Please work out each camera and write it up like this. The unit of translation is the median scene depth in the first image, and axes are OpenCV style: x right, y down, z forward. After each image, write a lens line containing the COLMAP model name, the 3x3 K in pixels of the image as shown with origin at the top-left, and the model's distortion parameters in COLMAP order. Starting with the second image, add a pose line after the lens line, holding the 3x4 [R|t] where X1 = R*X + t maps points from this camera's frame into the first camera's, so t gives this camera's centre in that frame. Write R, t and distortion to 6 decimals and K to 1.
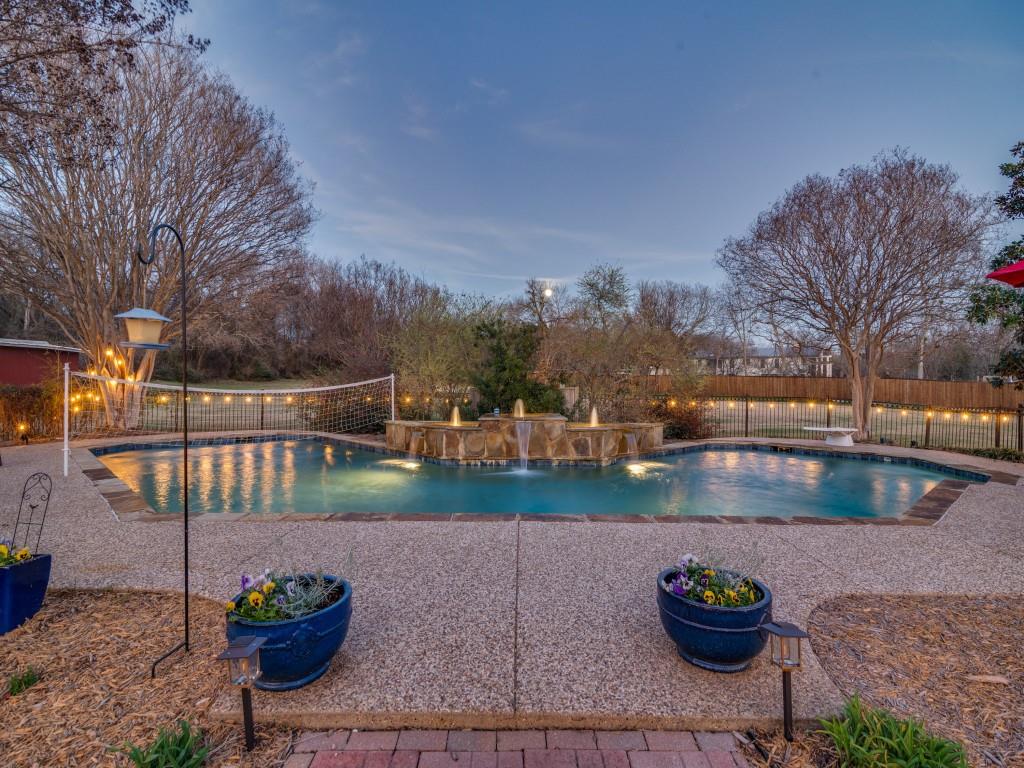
lens RADIAL K [[473.1, 0, 512.3], [0, 473.1, 383.0], [0, 0, 1]] dist [-0.016051, -0.000040]
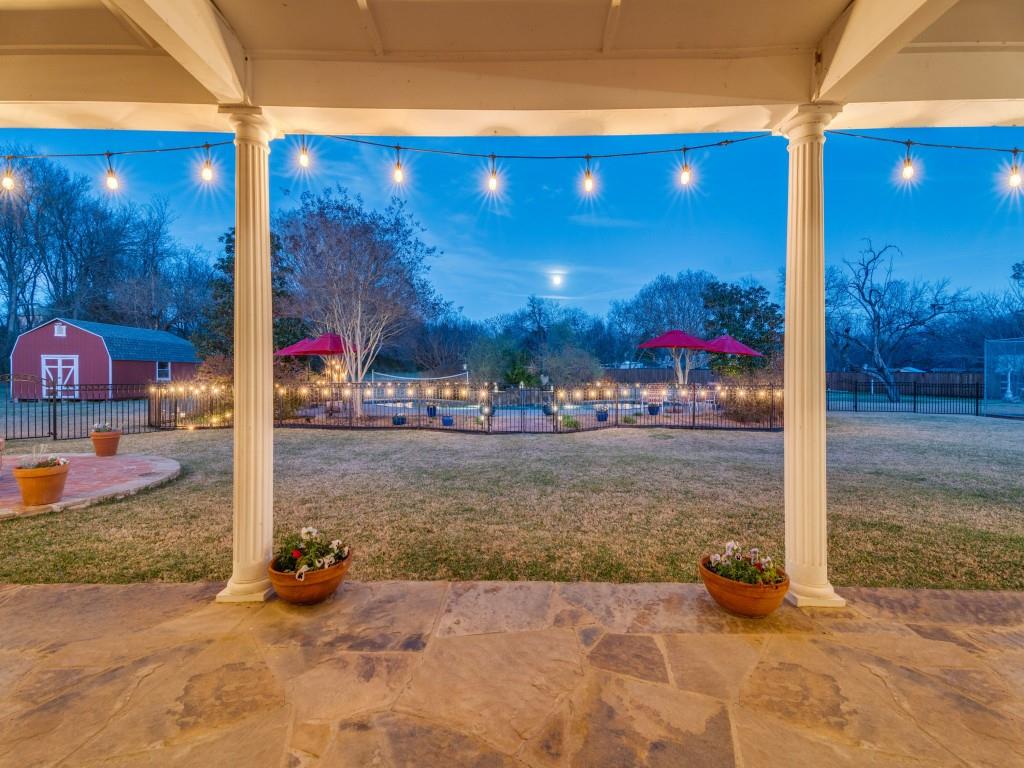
lens RADIAL K [[473.1, 0, 517.2], [0, 473.1, 381.3], [0, 0, 1]] dist [-0.016051, -0.000040]
pose [[0.999956, -0.009329, -0.001129, -0.003847], [0.009340, 0.999898, 0.010818, 0.008223], [0.001028, -0.010828, 0.999941, -1.198573]]
